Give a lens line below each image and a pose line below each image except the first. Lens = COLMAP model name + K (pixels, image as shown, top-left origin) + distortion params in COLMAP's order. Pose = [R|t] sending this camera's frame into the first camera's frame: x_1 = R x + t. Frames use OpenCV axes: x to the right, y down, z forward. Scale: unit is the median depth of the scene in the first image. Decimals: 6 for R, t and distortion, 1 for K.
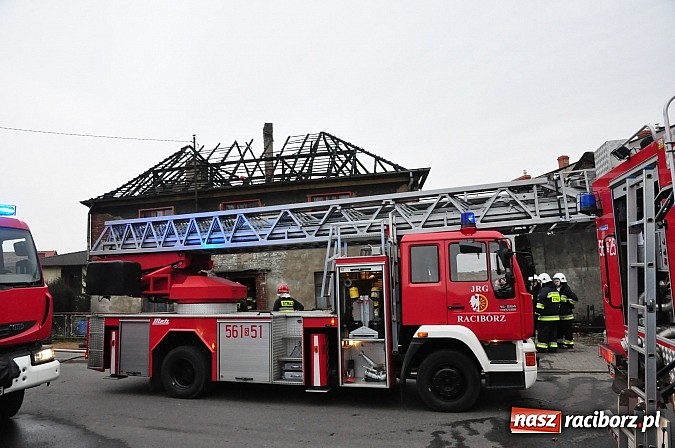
lens RADIAL K [[467.8, 0, 337.5], [0, 467.8, 224.0], [0, 0, 1]] dist [-0.125203, 0.091699]
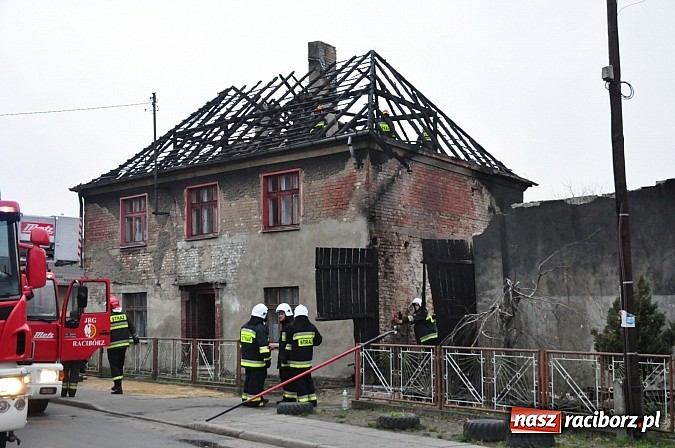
lens RADIAL K [[1163.0, 0, 337.5], [0, 1163.0, 224.0], [0, 0, 1]] dist [0.198378, -0.062423]
pose [[0.762678, -0.010161, -0.646698, 1.096352], [0.059007, 0.996800, 0.053929, -0.073868], [0.644081, -0.079290, 0.760837, -0.216099]]
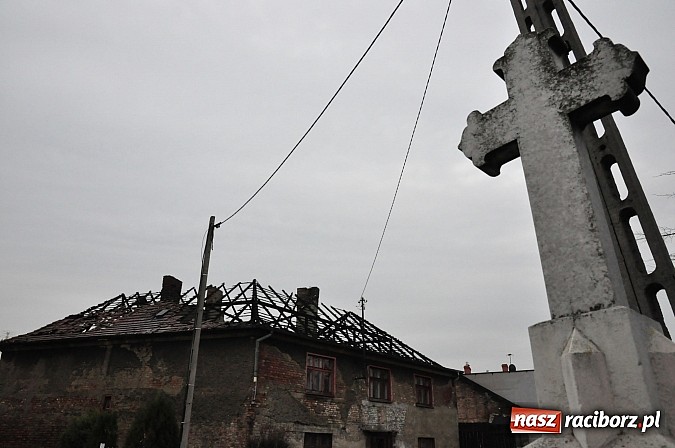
lens RADIAL K [[463.0, 0, 337.5], [0, 463.0, 224.0], [0, 0, 1]] dist [-0.126462, 0.087932]
pose [[0.534416, 0.420754, 0.733052, -1.247012], [-0.164286, 0.902458, -0.398219, 0.098709], [-0.829102, 0.092384, 0.551412, 0.438500]]
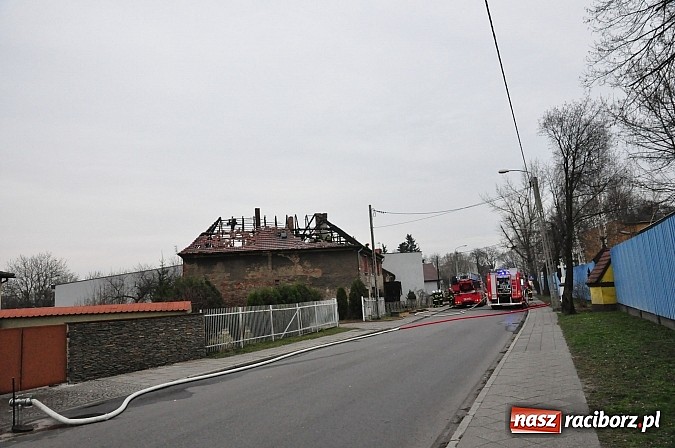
lens RADIAL K [[463.0, 0, 337.5], [0, 463.0, 224.0], [0, 0, 1]] dist [-0.126462, 0.087932]
pose [[0.069659, 0.194525, 0.978421, -2.585702], [-0.091949, 0.977880, -0.187871, 0.242823], [-0.993324, -0.076878, 0.086005, 0.997015]]
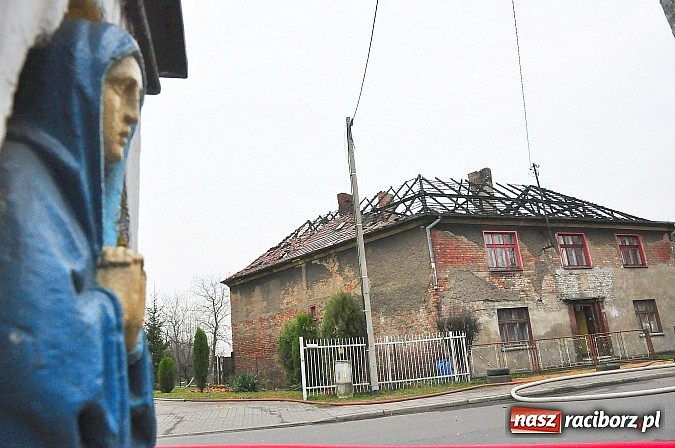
lens RADIAL K [[463.0, 0, 337.5], [0, 463.0, 224.0], [0, 0, 1]] dist [-0.126462, 0.087932]
pose [[0.858835, 0.119560, 0.498104, -1.181105], [-0.035253, 0.983870, -0.175374, 0.129227], [-0.511037, 0.133058, 0.849198, 0.405964]]
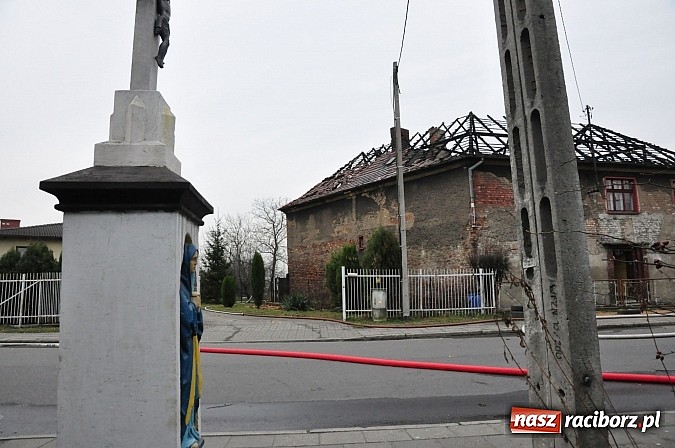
lens RADIAL K [[467.8, 0, 337.5], [0, 467.8, 224.0], [0, 0, 1]] dist [-0.125203, 0.091699]
pose [[0.915212, 0.074394, 0.396045, -1.192056], [-0.079398, 0.996836, -0.003769, 0.109636], [-0.395072, -0.027996, 0.918223, 0.321281]]
